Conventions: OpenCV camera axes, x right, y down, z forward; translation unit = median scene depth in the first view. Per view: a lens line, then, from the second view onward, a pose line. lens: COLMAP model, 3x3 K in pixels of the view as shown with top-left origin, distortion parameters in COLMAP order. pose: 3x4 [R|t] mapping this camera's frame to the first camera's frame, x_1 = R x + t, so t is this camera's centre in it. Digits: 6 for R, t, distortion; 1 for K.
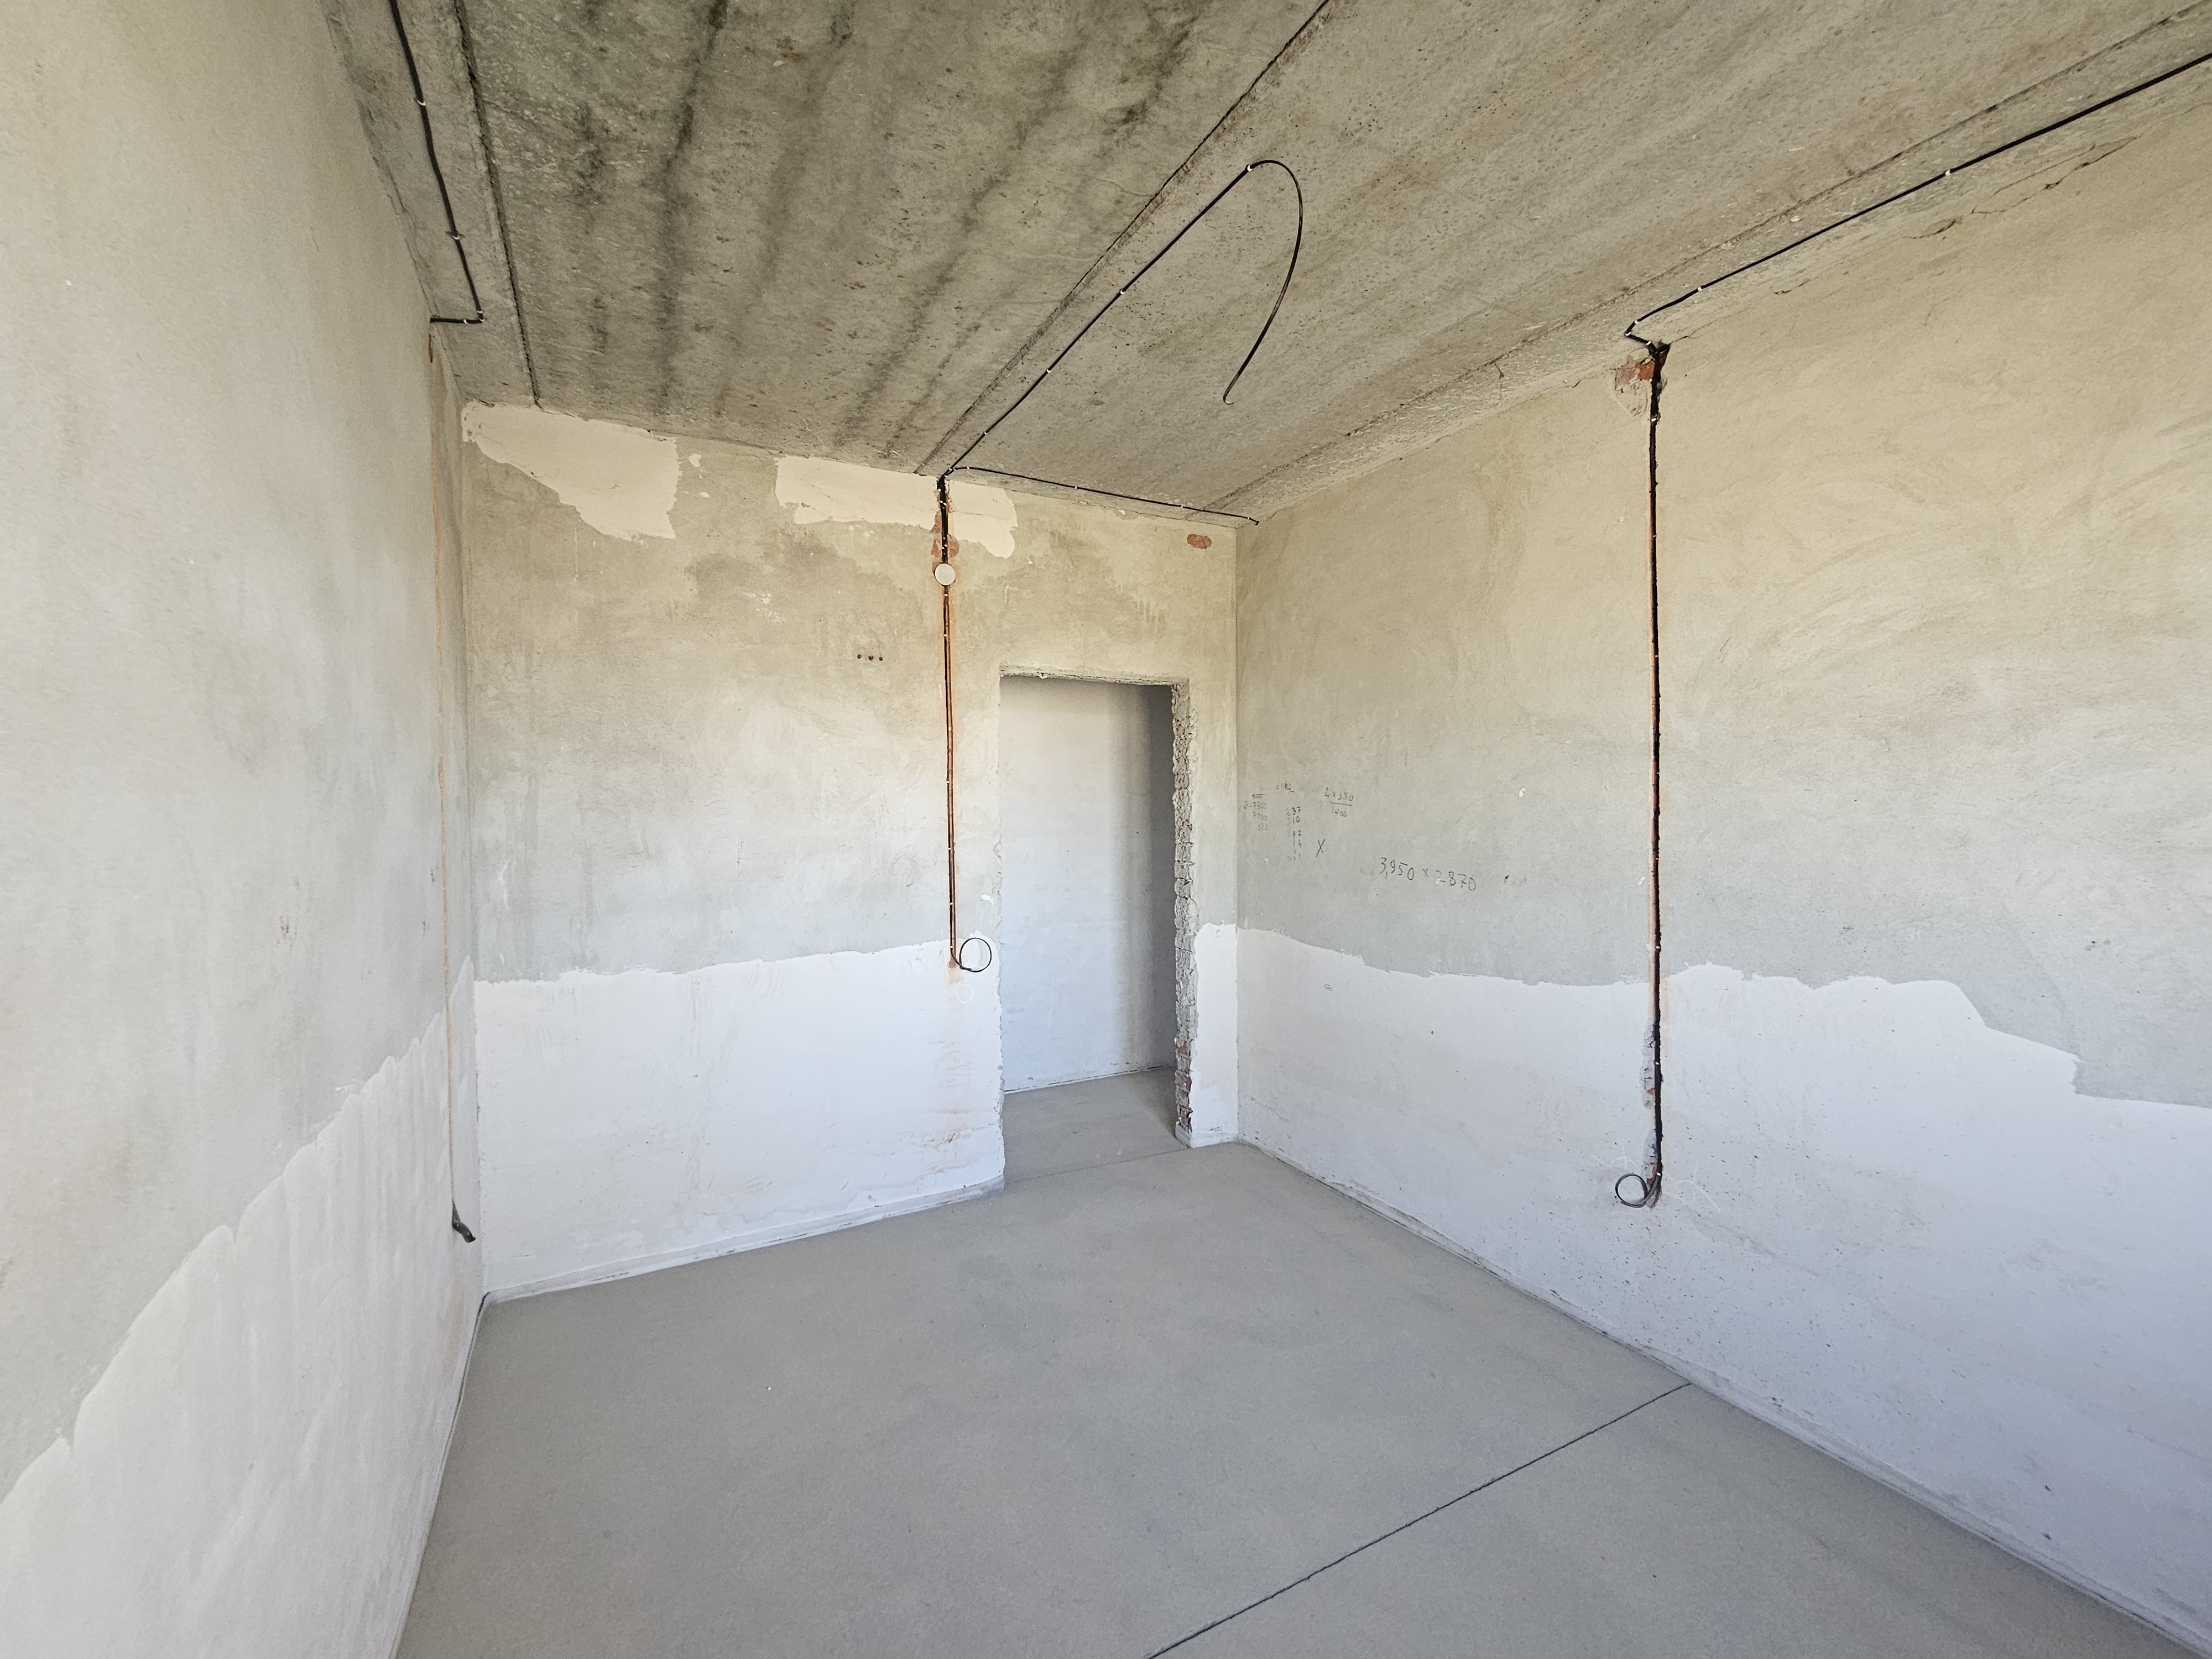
lens RADIAL K [[903.6, 0, 1098.7], [0, 903.6, 829.9], [0, 0, 1]] dist [-0.001429, -0.000254]
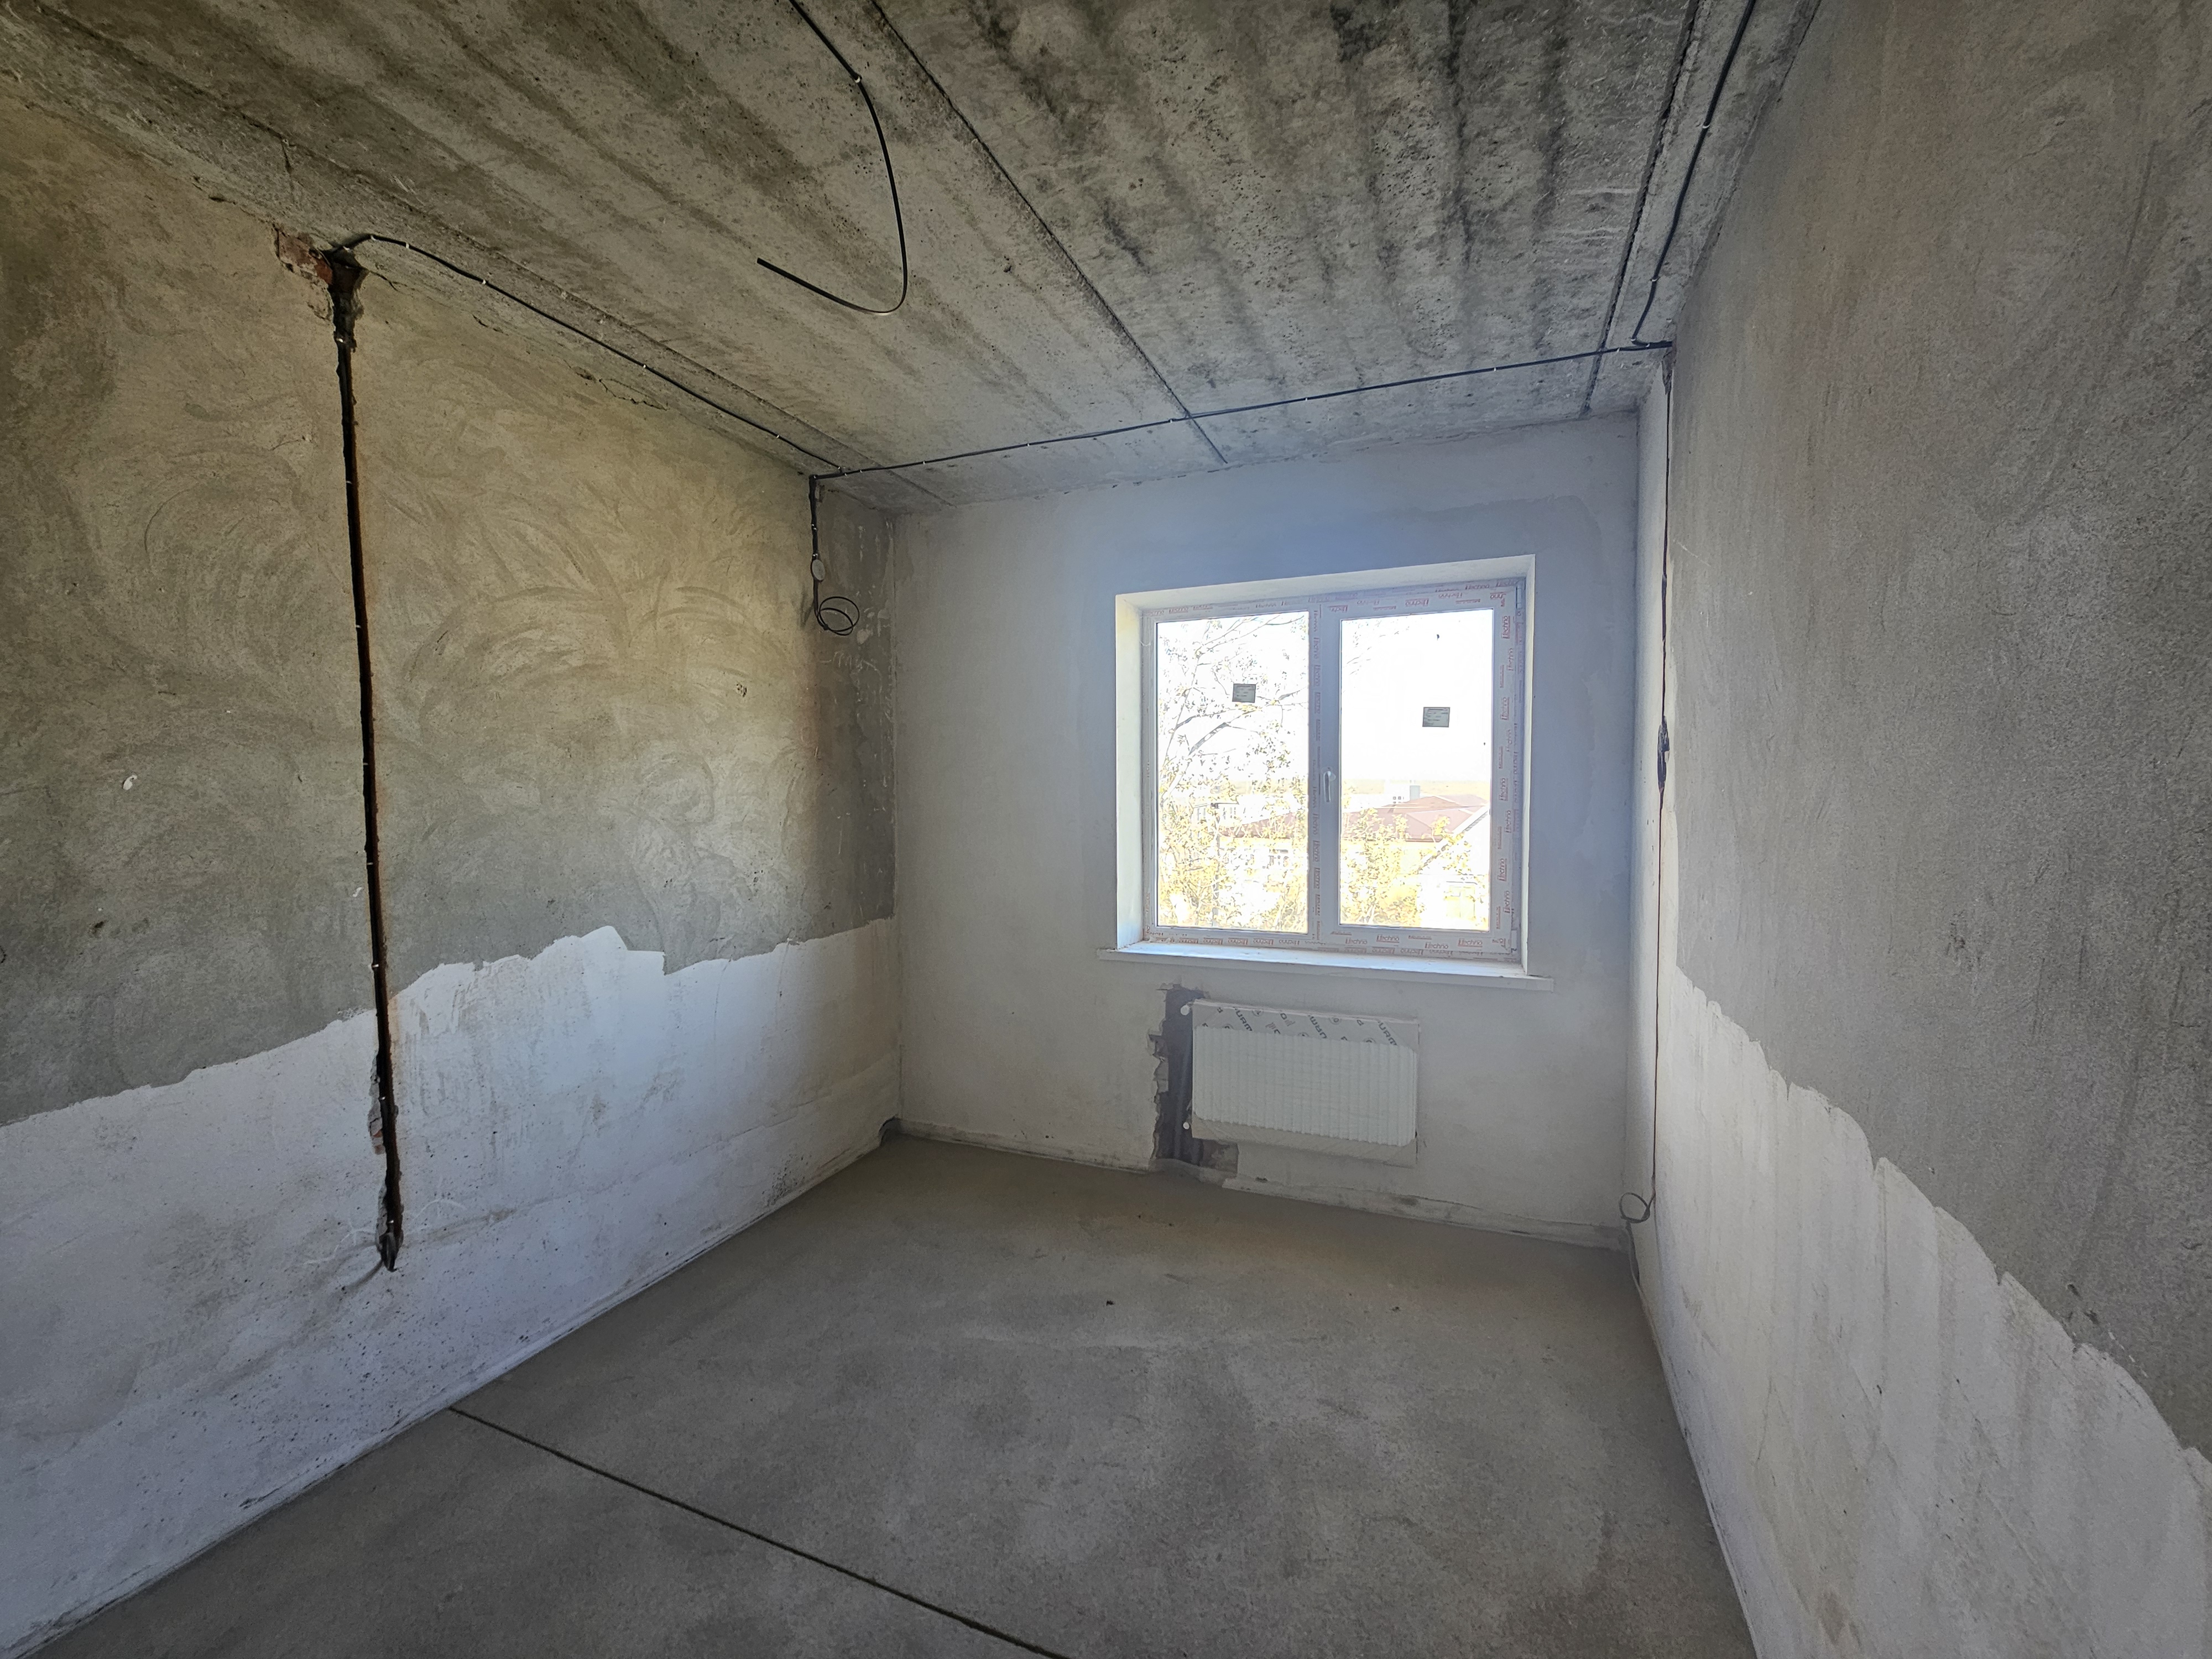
lens RADIAL K [[903.5, 0, 1106.0], [0, 903.5, 829.5], [0, 0, 1]] dist [-0.001964, -0.000123]
pose [[-0.635348, -0.024423, 0.771840, -0.414350], [0.026735, 0.998205, 0.053593, -0.023662], [-0.771763, 0.054685, -0.633554, 0.849605]]
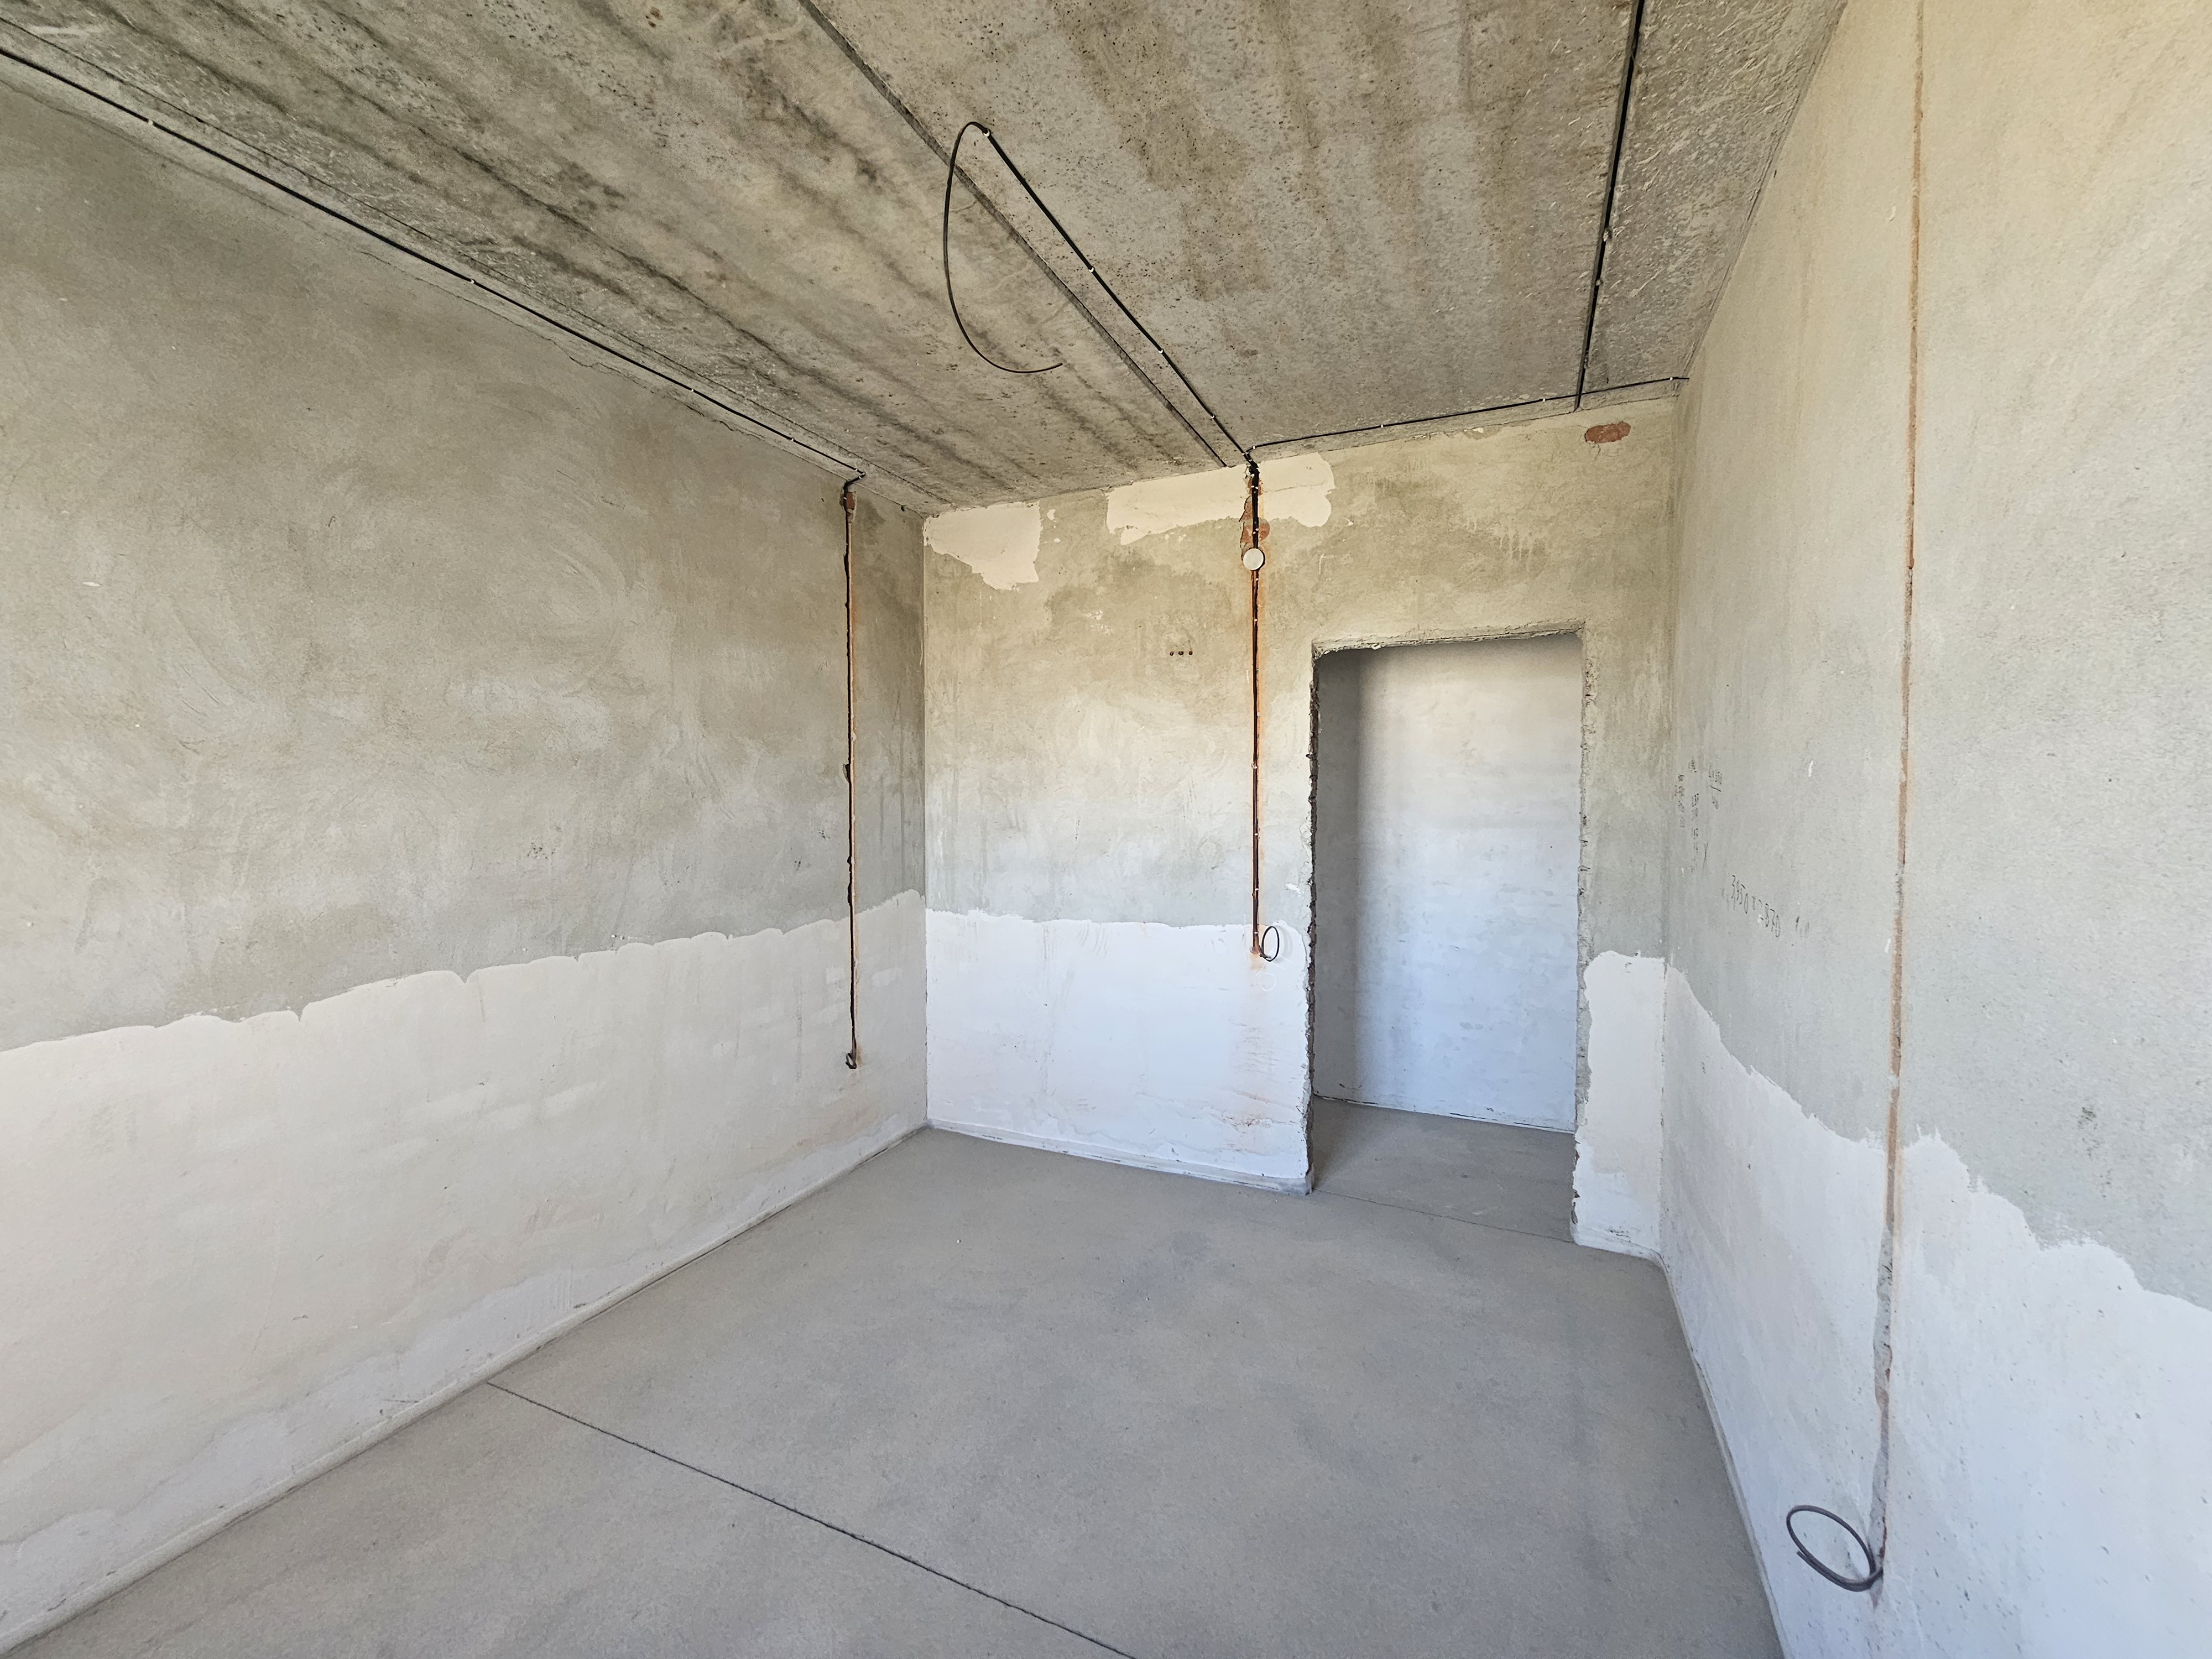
lens RADIAL K [[905.7, 0, 1103.8], [0, 905.7, 831.0], [0, 0, 1]] dist [-0.003498, 0.000578]
pose [[0.602917, 0.035889, -0.796997, 0.627871], [-0.022249, 0.999355, 0.028171, -0.008583], [0.797494, 0.000748, 0.603327, 0.310093]]
